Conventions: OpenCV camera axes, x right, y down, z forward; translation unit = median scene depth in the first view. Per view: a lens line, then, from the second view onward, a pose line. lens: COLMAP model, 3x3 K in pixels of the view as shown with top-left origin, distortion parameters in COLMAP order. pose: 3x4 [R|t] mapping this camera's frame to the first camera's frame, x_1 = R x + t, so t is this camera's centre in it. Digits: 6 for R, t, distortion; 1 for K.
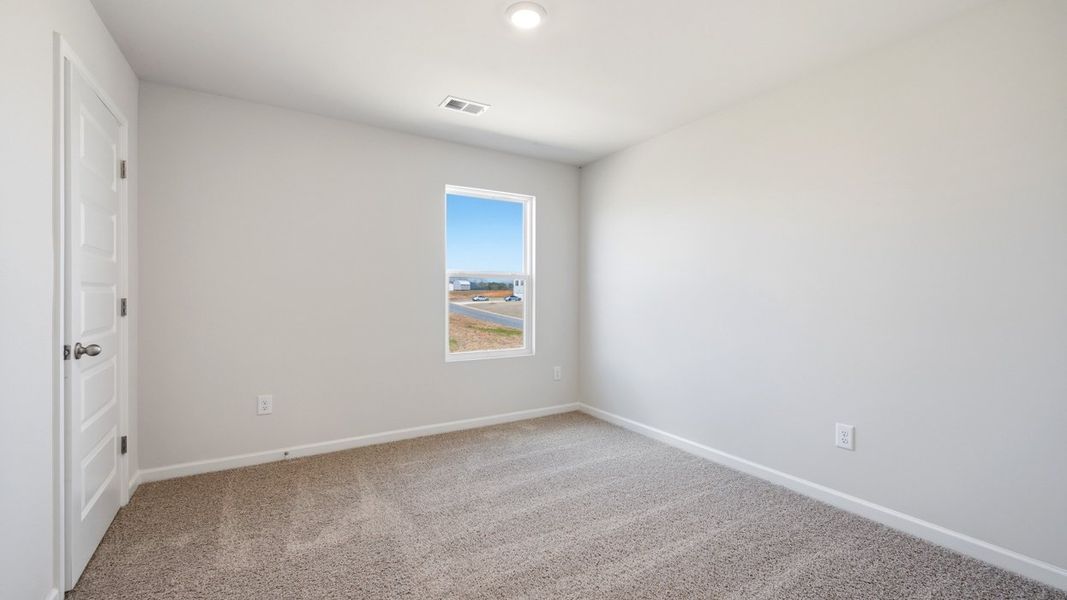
lens RADIAL K [[421.3, 0, 536.1], [0, 421.3, 298.2], [0, 0, 1]] dist [-0.001350, -0.000143]
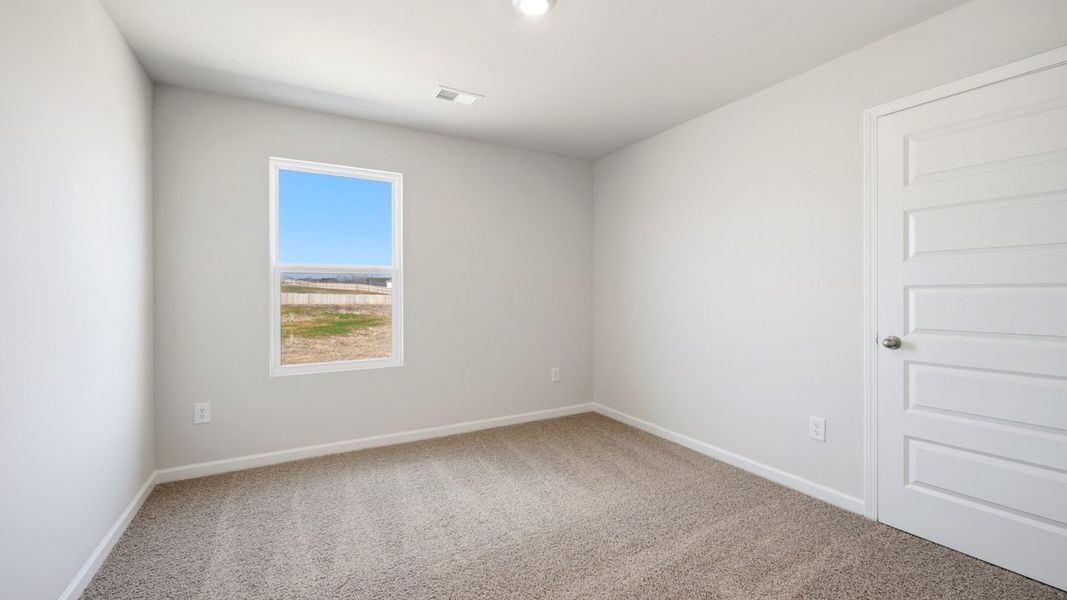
lens RADIAL K [[429.2, 0, 538.7], [0, 429.2, 292.4], [0, 0, 1]] dist [0.001745, 0.000044]
pose [[0.999288, -0.007747, -0.036916, 0.133535], [0.007460, 0.999941, -0.007907, -0.000068], [0.036975, 0.007626, 0.999287, 0.079379]]
